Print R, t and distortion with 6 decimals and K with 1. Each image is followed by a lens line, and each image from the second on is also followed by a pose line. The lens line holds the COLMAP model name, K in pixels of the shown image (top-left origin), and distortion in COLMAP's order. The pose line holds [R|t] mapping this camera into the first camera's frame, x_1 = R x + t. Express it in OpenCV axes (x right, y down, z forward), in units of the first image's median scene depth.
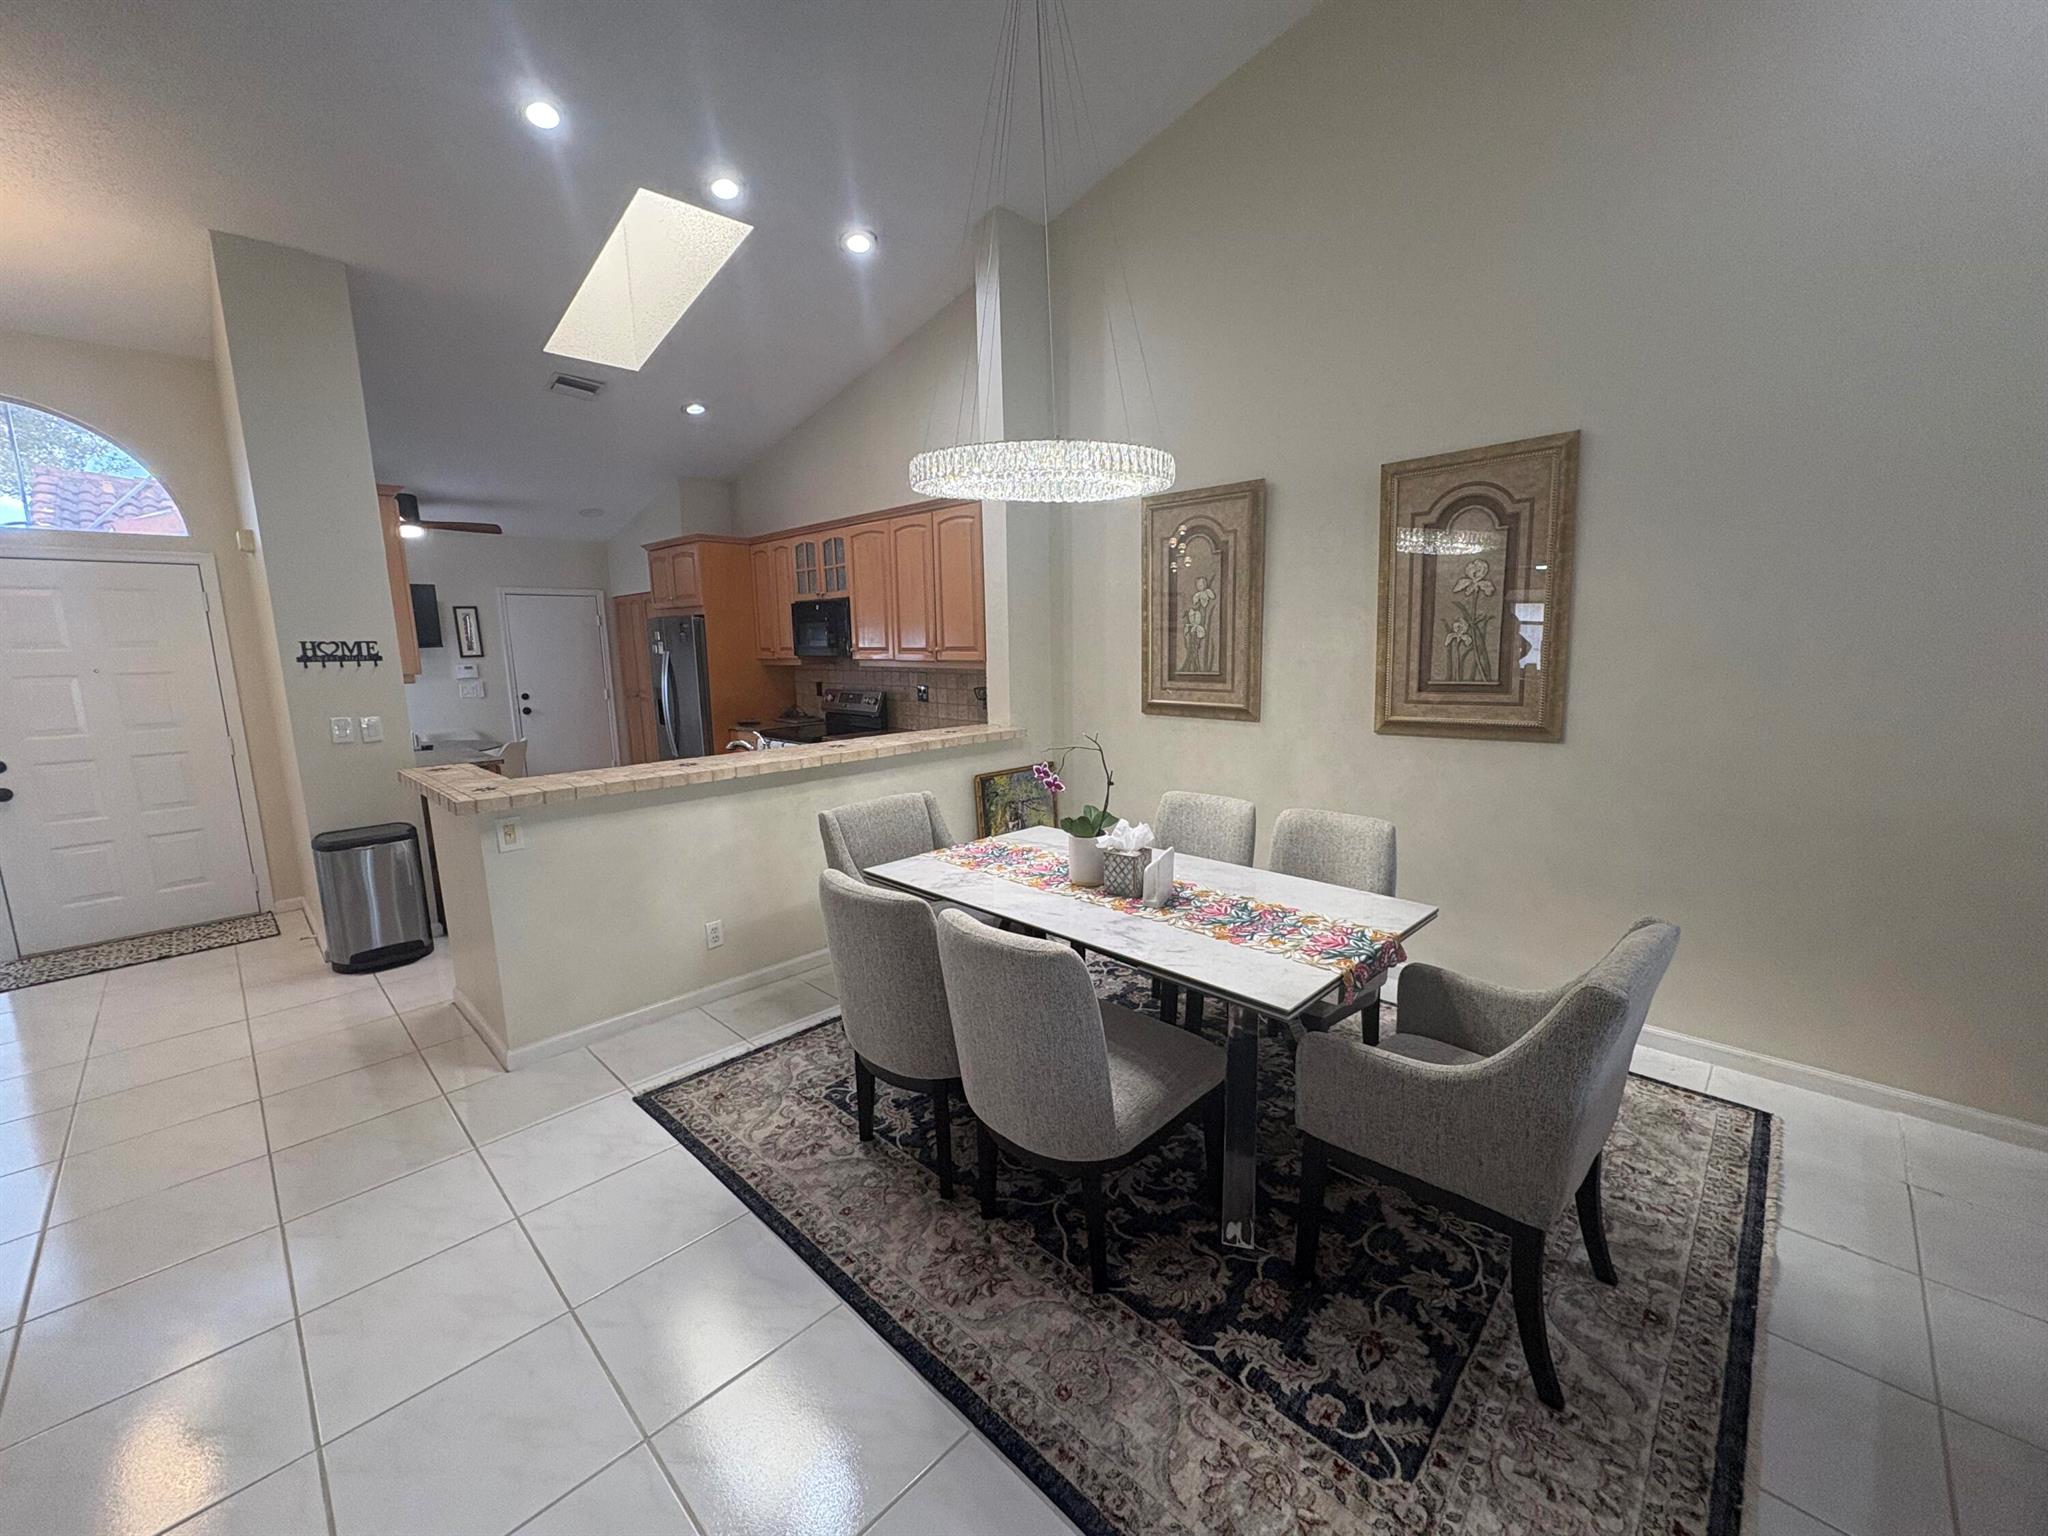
lens RADIAL K [[811.8, 0, 1024.0], [0, 811.8, 768.0], [0, 0, 1]] dist [0.001056, -0.000011]
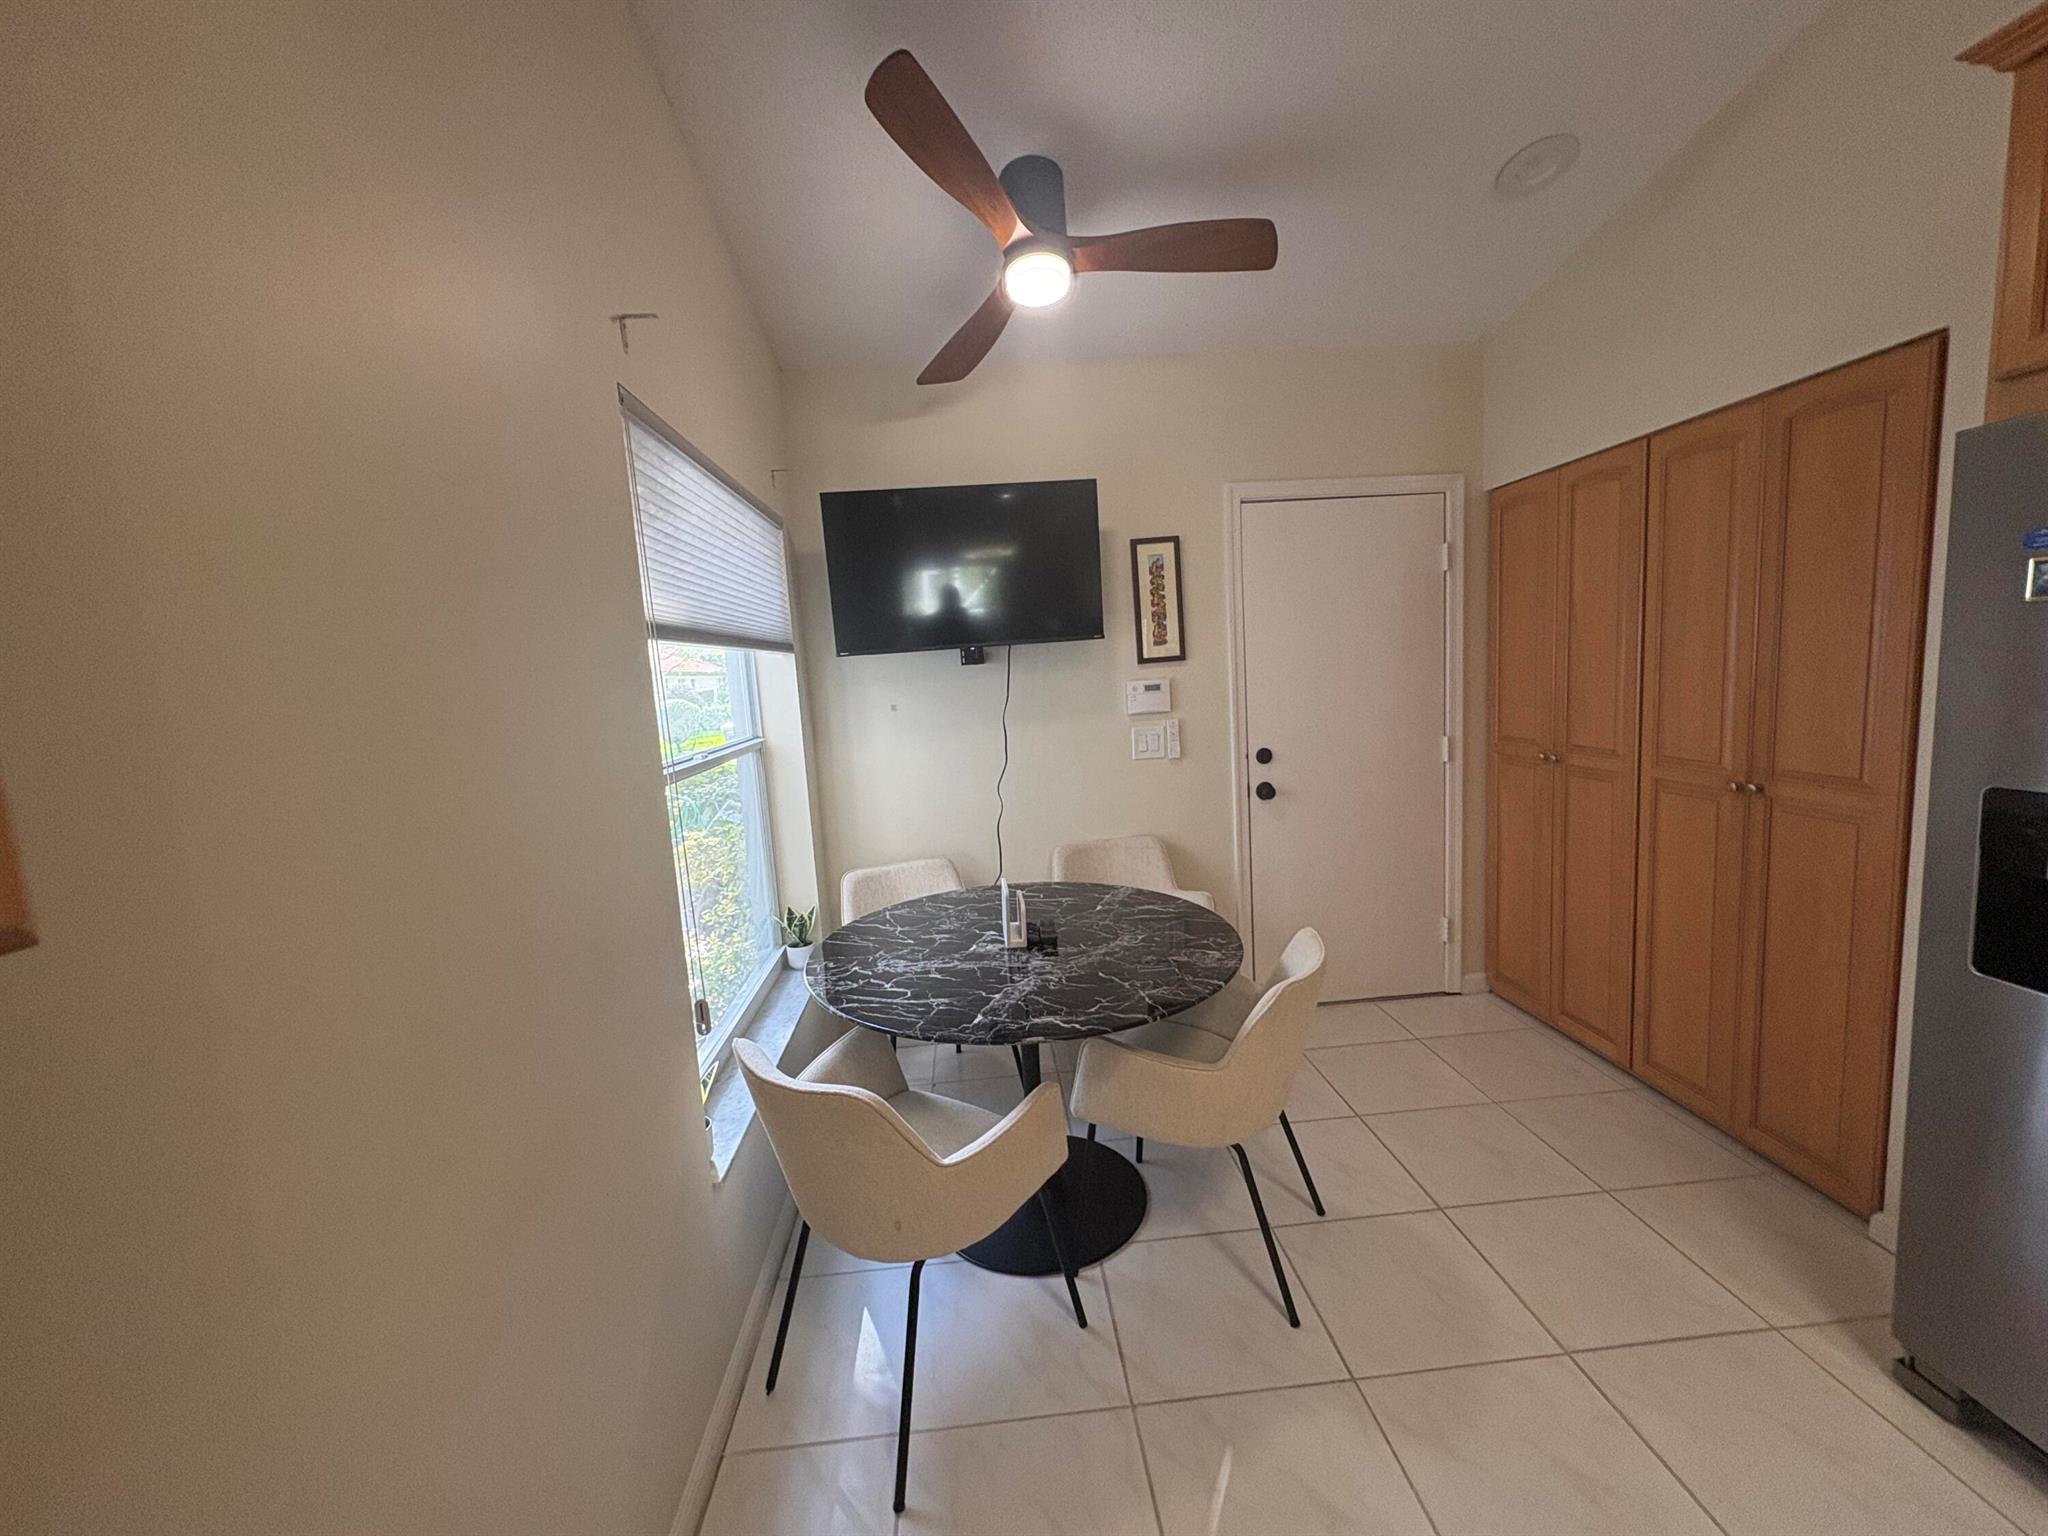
lens RADIAL K [[811.8, 0, 1024.0], [0, 811.8, 768.0], [0, 0, 1]] dist [0.001056, -0.000011]
pose [[0.749284, 0.060586, -0.659472, -0.851863], [-0.060661, 0.997899, 0.022755, -0.163596], [0.659465, 0.022954, 0.751385, 1.204064]]
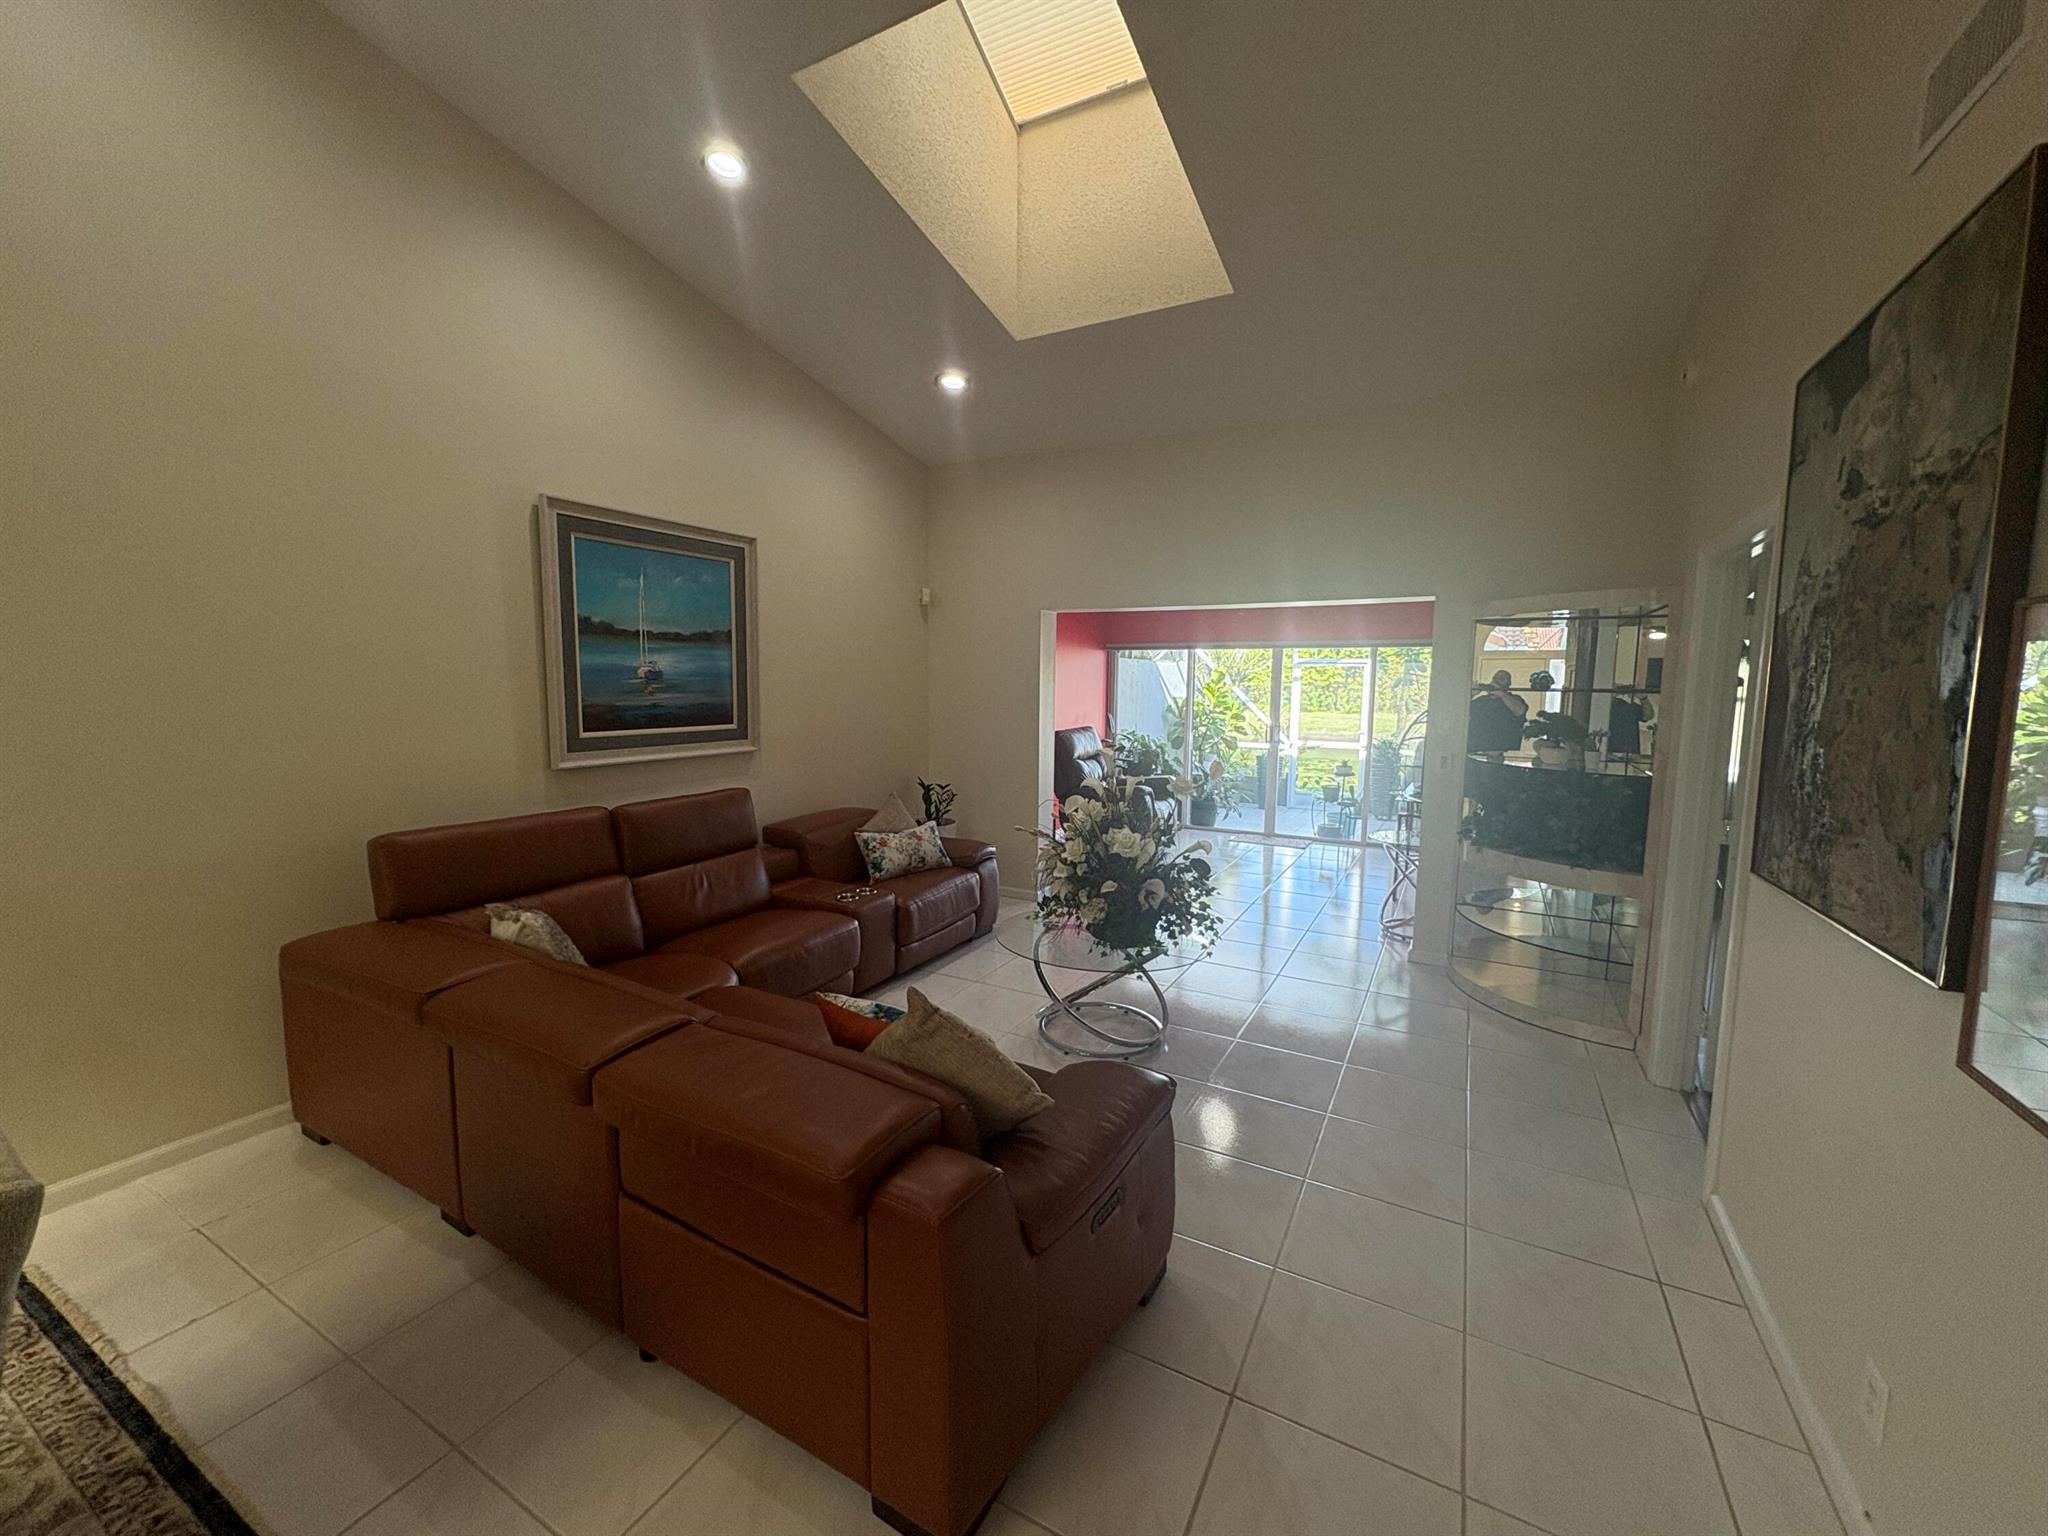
lens RADIAL K [[811.8, 0, 1024.0], [0, 811.8, 768.0], [0, 0, 1]] dist [0.001056, -0.000011]
pose [[-0.269516, -0.085926, 0.959155, -0.067446], [0.150648, 0.979986, 0.130123, -0.017767], [-0.951140, 0.179565, -0.251177, 0.088960]]
